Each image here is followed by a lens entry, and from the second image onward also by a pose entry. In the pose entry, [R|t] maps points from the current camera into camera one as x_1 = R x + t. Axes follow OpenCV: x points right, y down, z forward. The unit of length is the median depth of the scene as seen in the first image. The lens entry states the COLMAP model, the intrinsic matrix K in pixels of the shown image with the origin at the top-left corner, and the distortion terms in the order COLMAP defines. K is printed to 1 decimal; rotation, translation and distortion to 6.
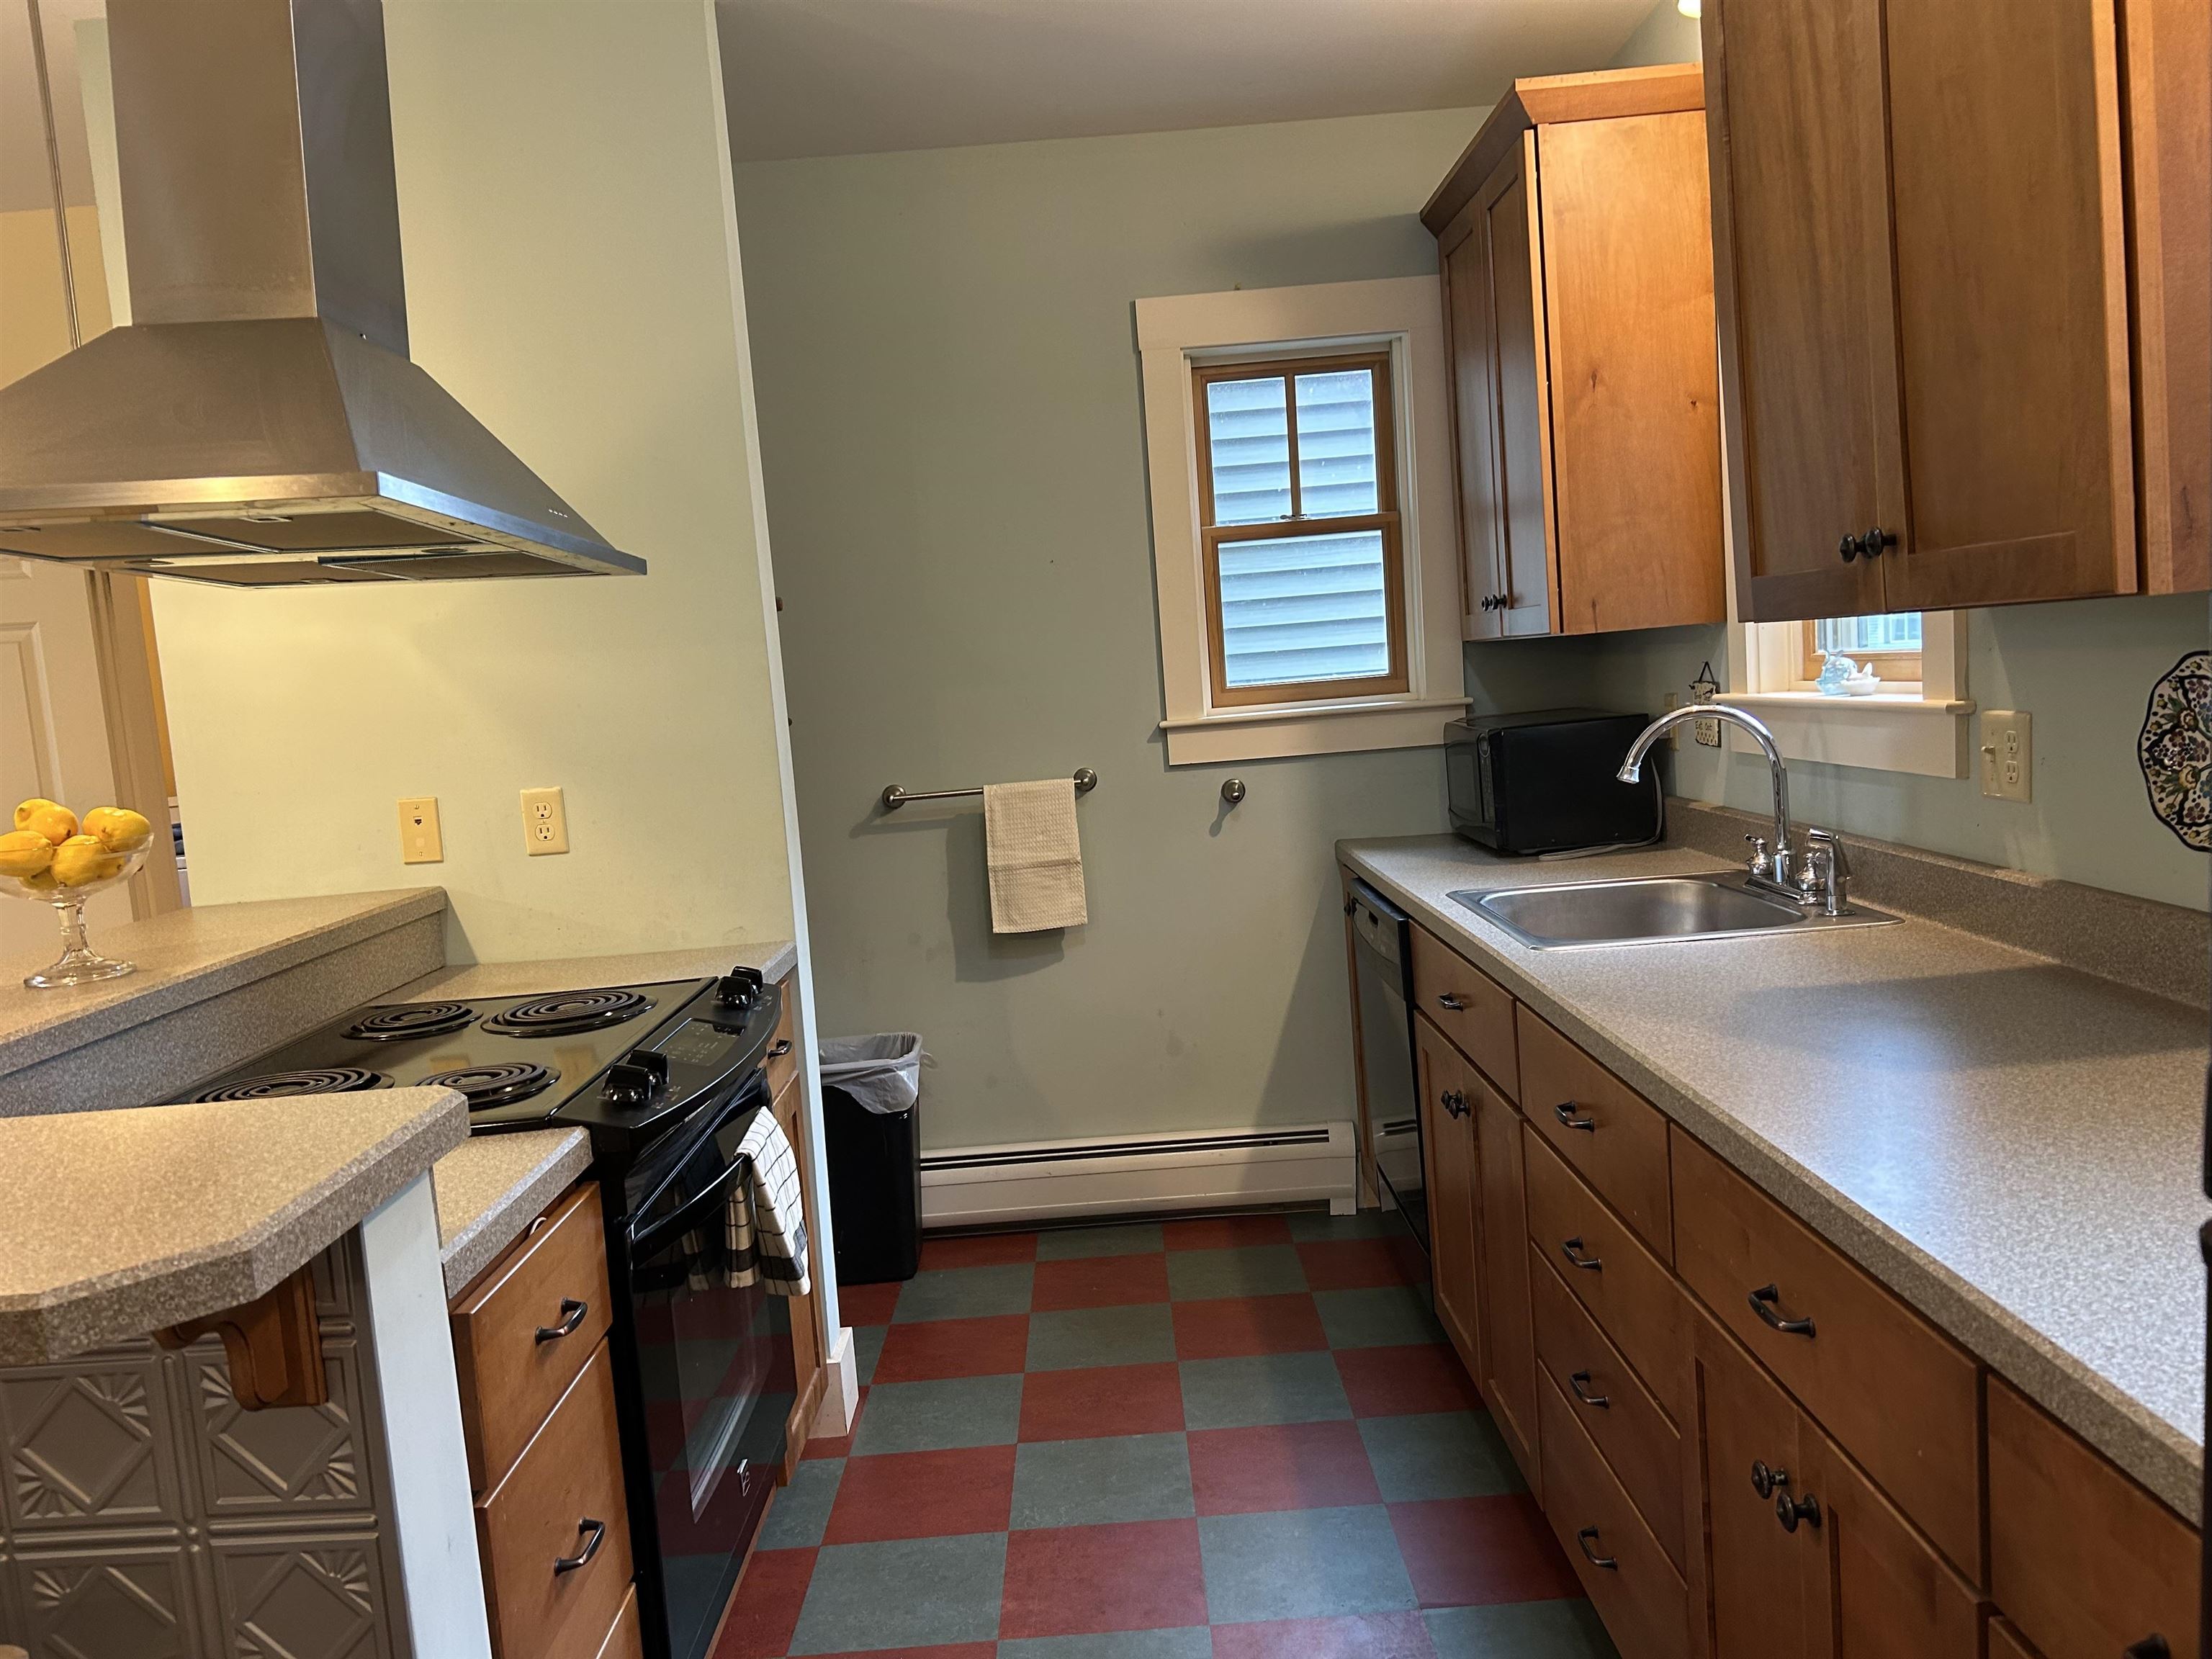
lens RADIAL K [[1661.8, 0, 1106.0], [0, 1661.8, 836.8], [0, 0, 1]] dist [0.044897, -0.047455]
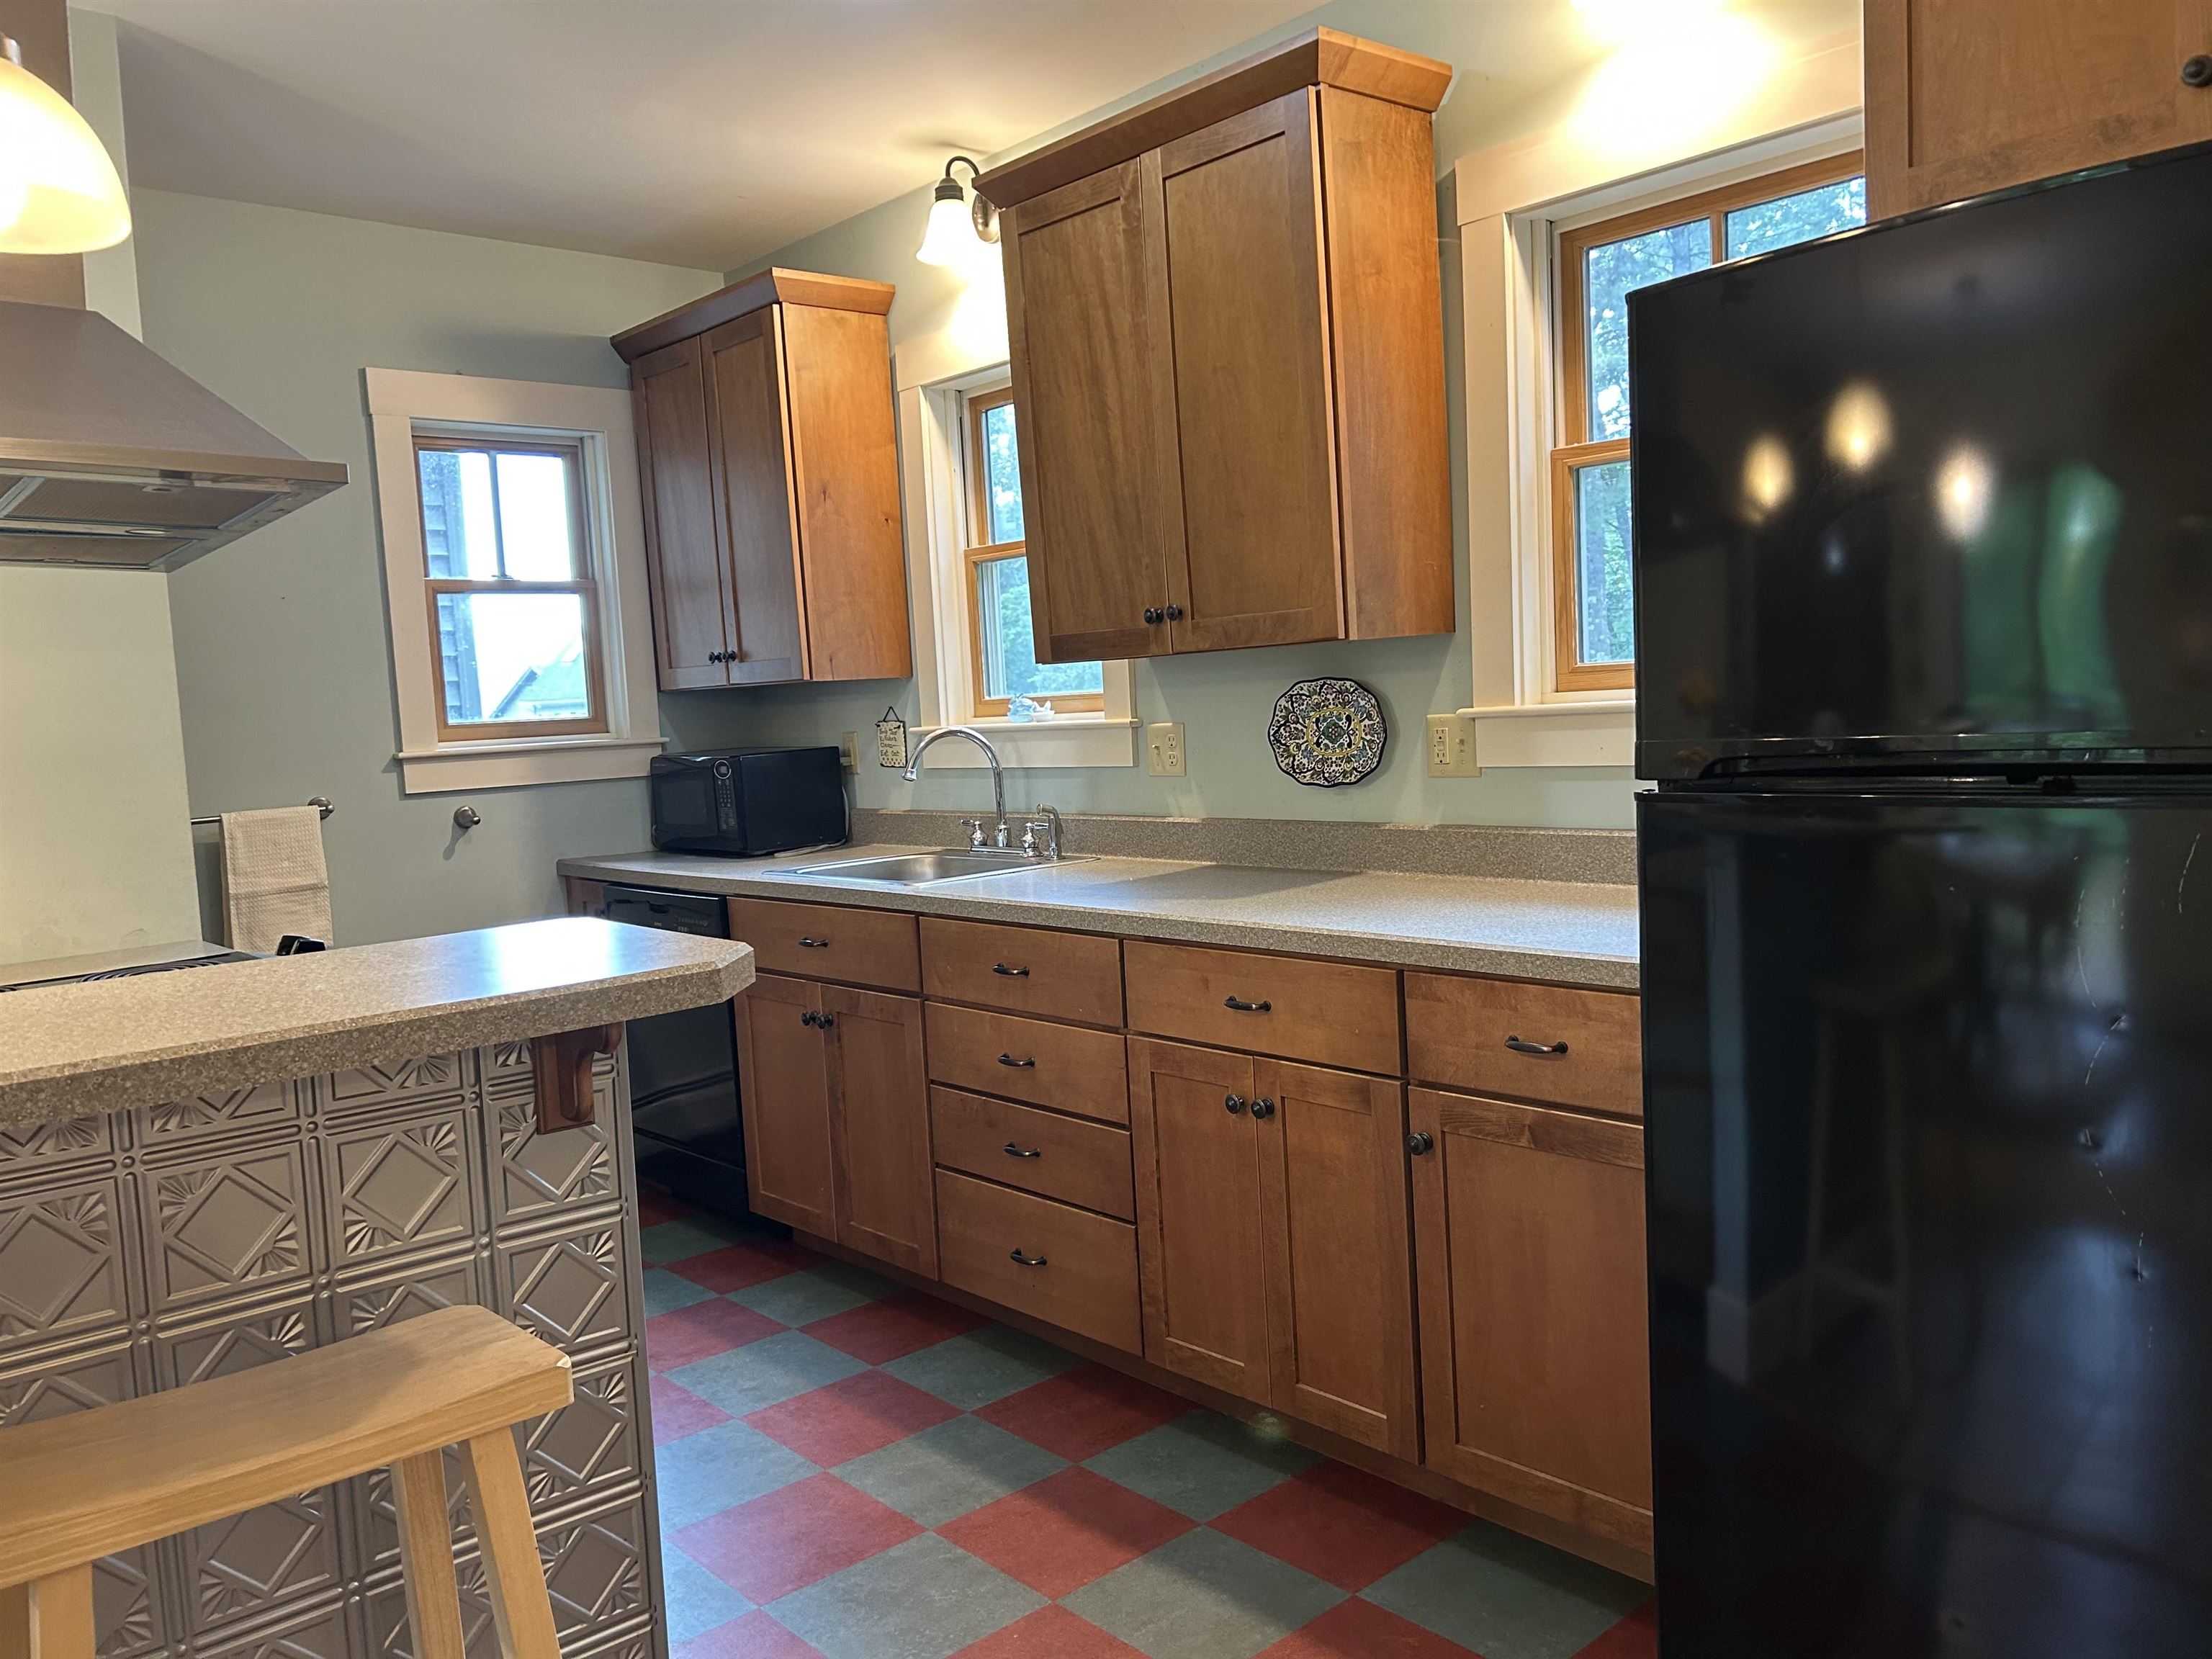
lens RADIAL K [[1661.8, 0, 1112.4], [0, 1661.8, 838.6], [0, 0, 1]] dist [0.044897, -0.047455]
pose [[0.747661, -0.019853, 0.663784, -0.436733], [0.062406, 0.997230, -0.040465, 0.074610], [-0.661142, 0.071678, 0.746829, -0.145422]]
